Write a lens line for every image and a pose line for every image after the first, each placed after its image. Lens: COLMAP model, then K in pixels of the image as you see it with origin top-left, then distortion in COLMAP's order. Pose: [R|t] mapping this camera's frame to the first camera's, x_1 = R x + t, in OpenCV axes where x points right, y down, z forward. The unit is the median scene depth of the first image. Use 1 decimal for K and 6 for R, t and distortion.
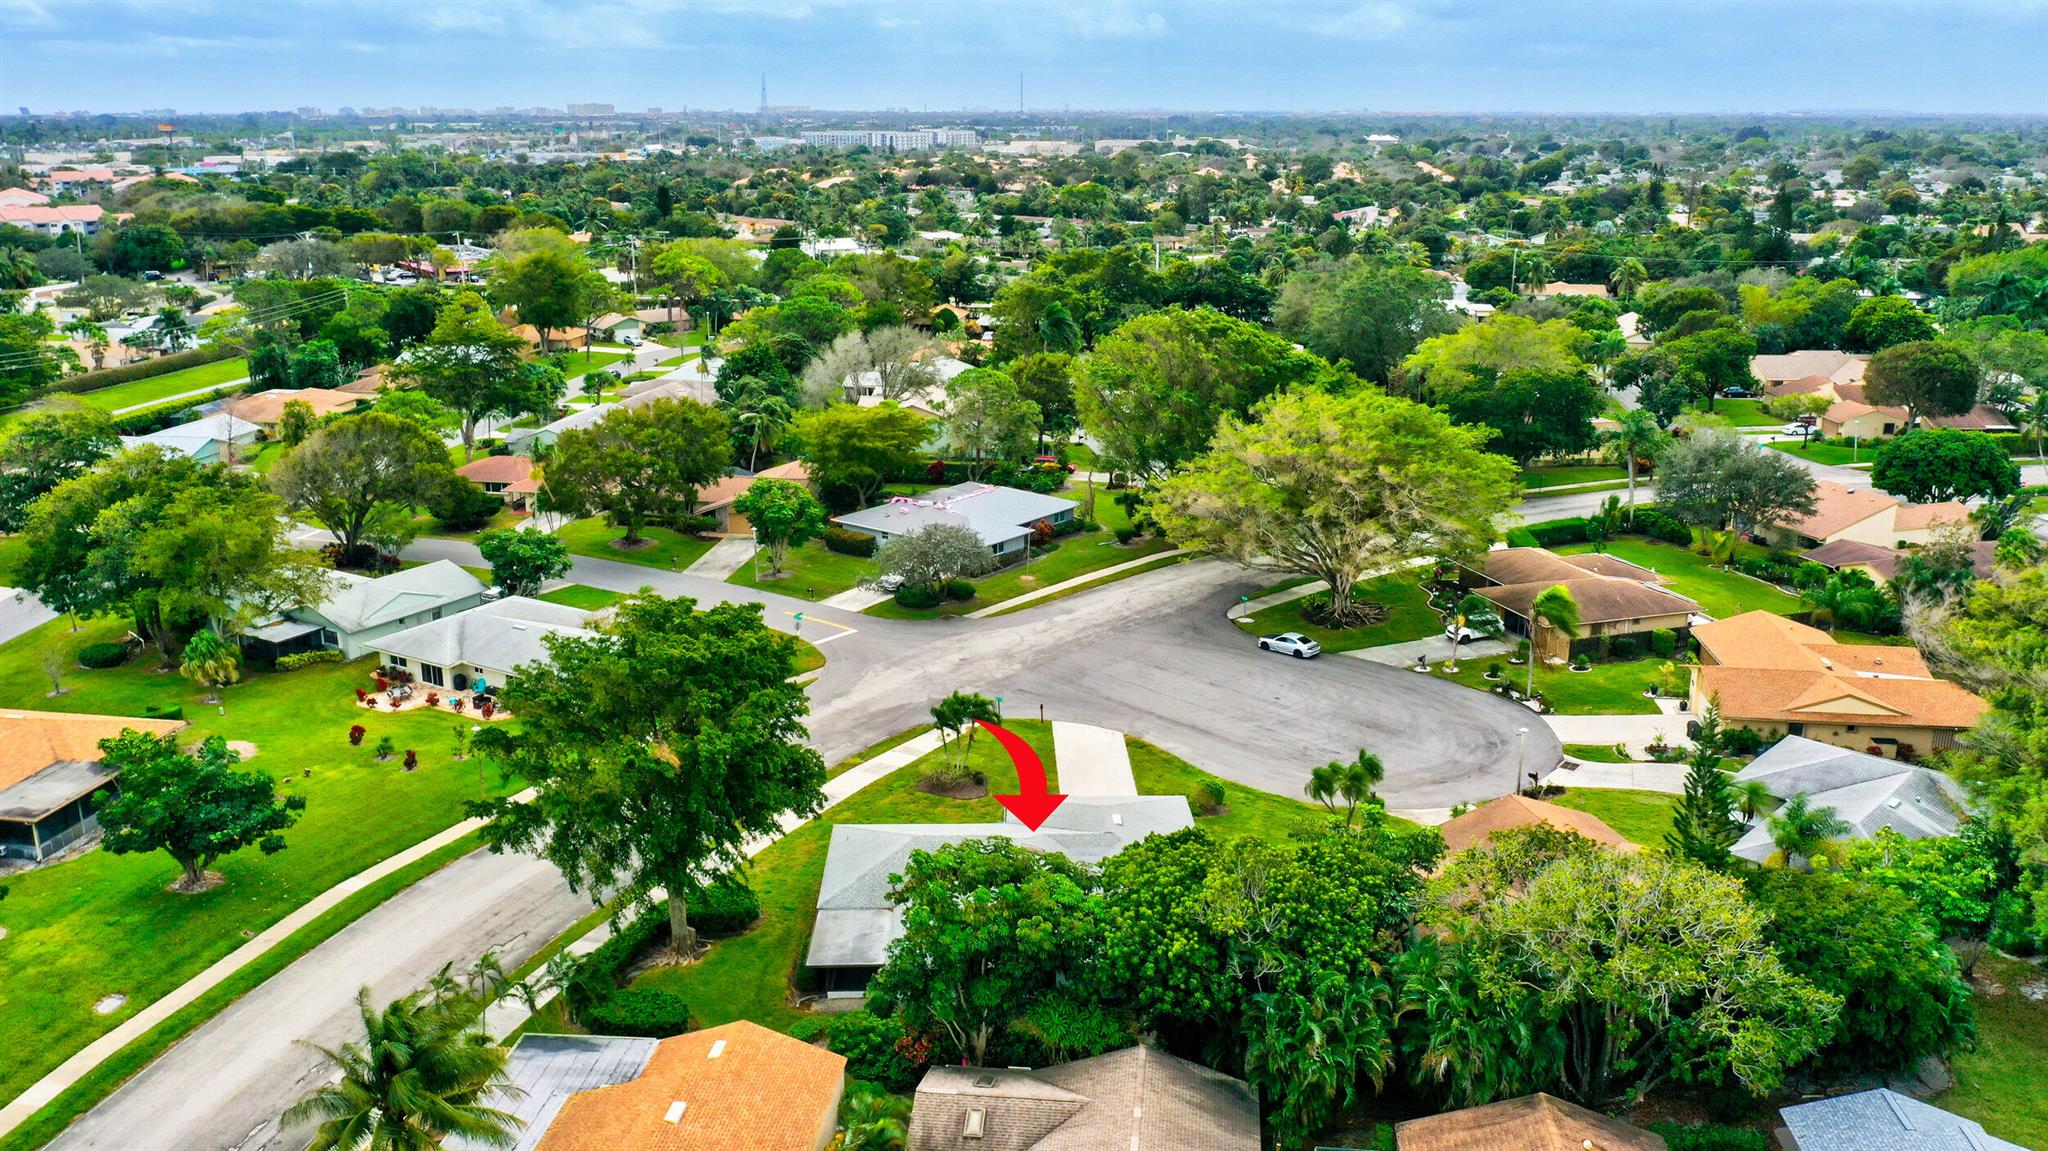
lens RADIAL K [[1580.9, 0, 944.5], [0, 1580.9, 563.5], [0, 0, 1]] dist [0.002409, 0.001061]
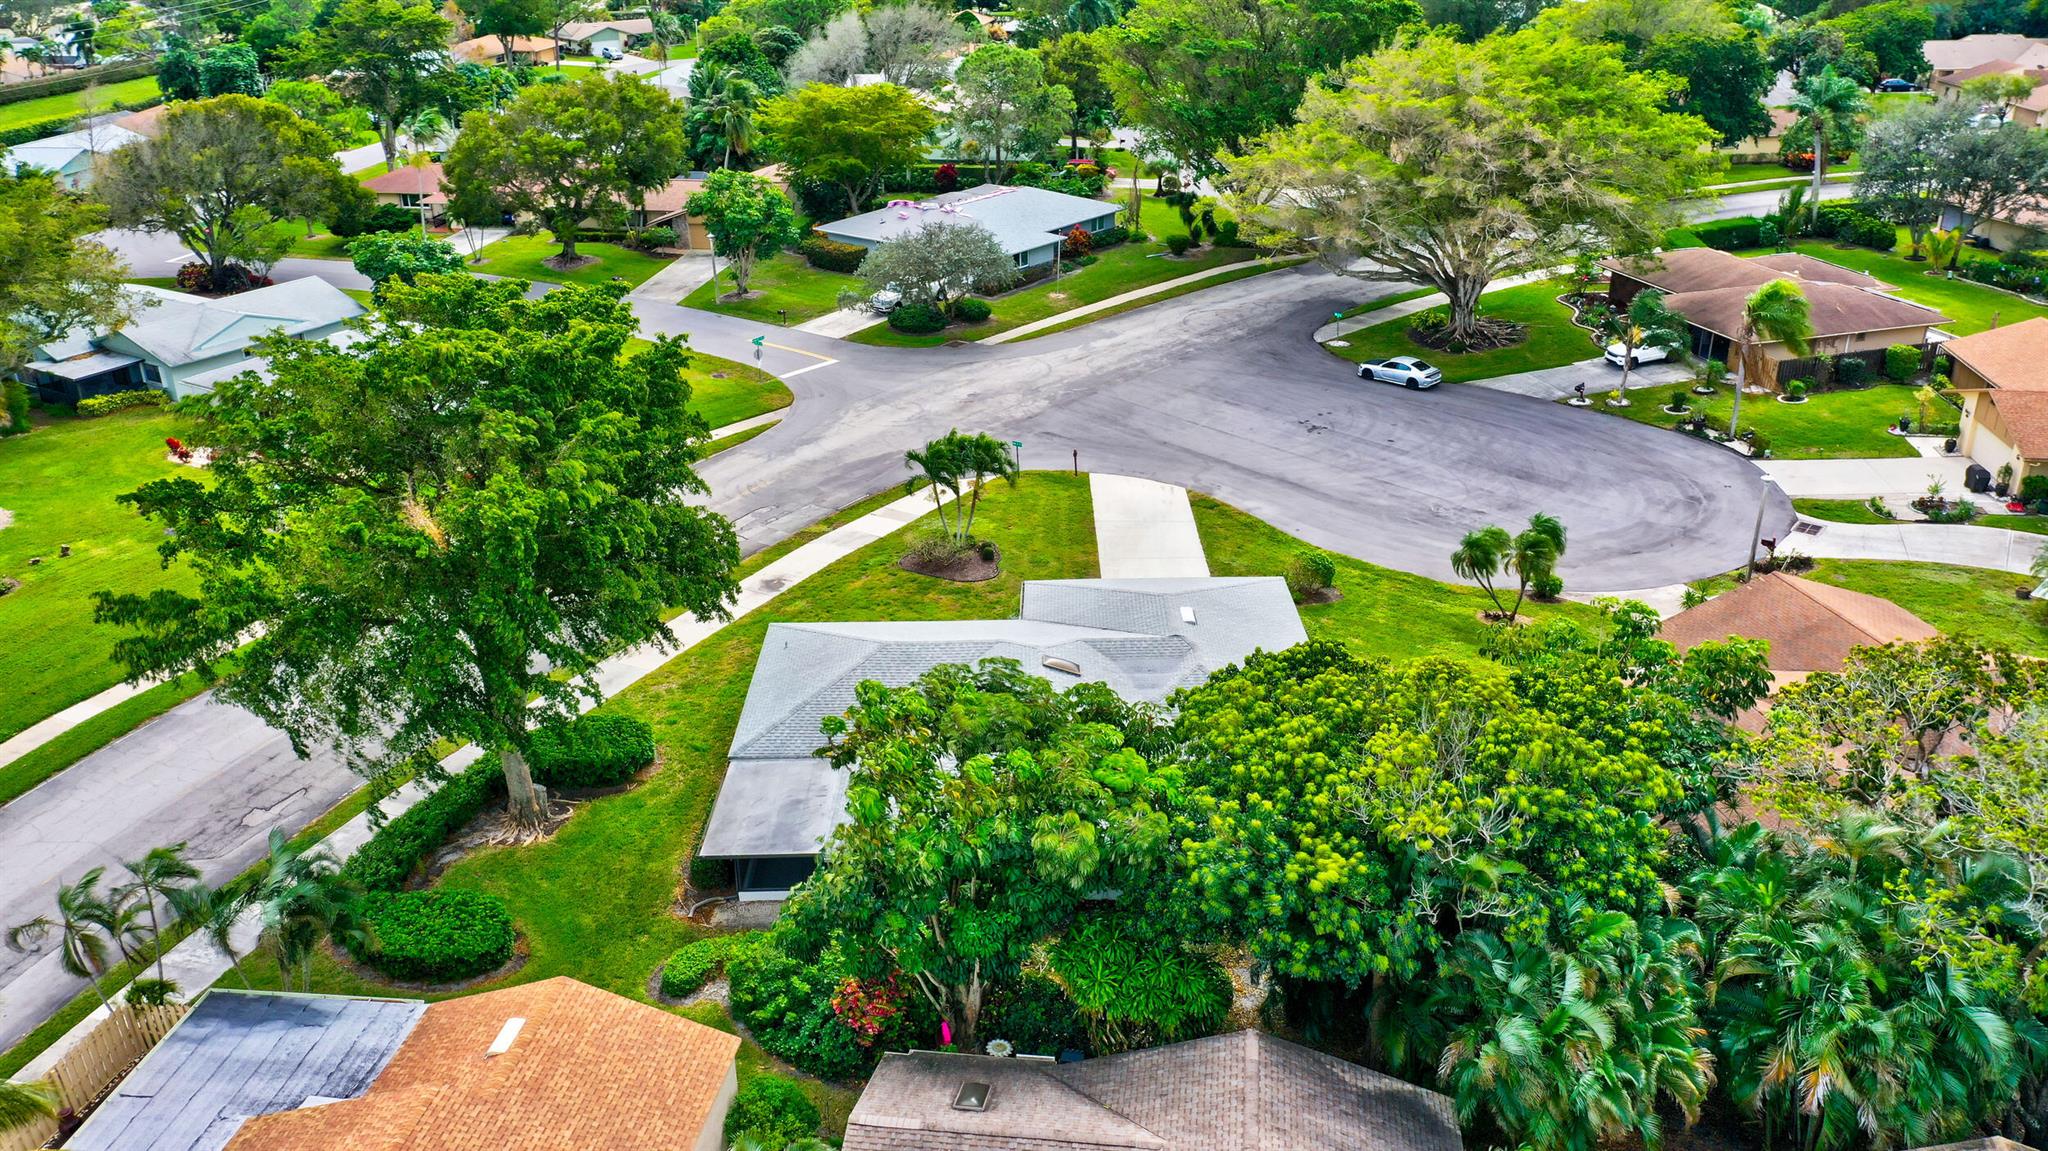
lens RADIAL K [[1612.4, 0, 1015.9], [0, 1612.4, 585.3], [0, 0, 1]] dist [-0.000575, -0.002752]
pose [[0.999677, -0.008240, 0.024023, 0.015345], [0.004252, 0.986860, 0.161520, 0.029683], [-0.025038, -0.161366, 0.986577, 0.249780]]
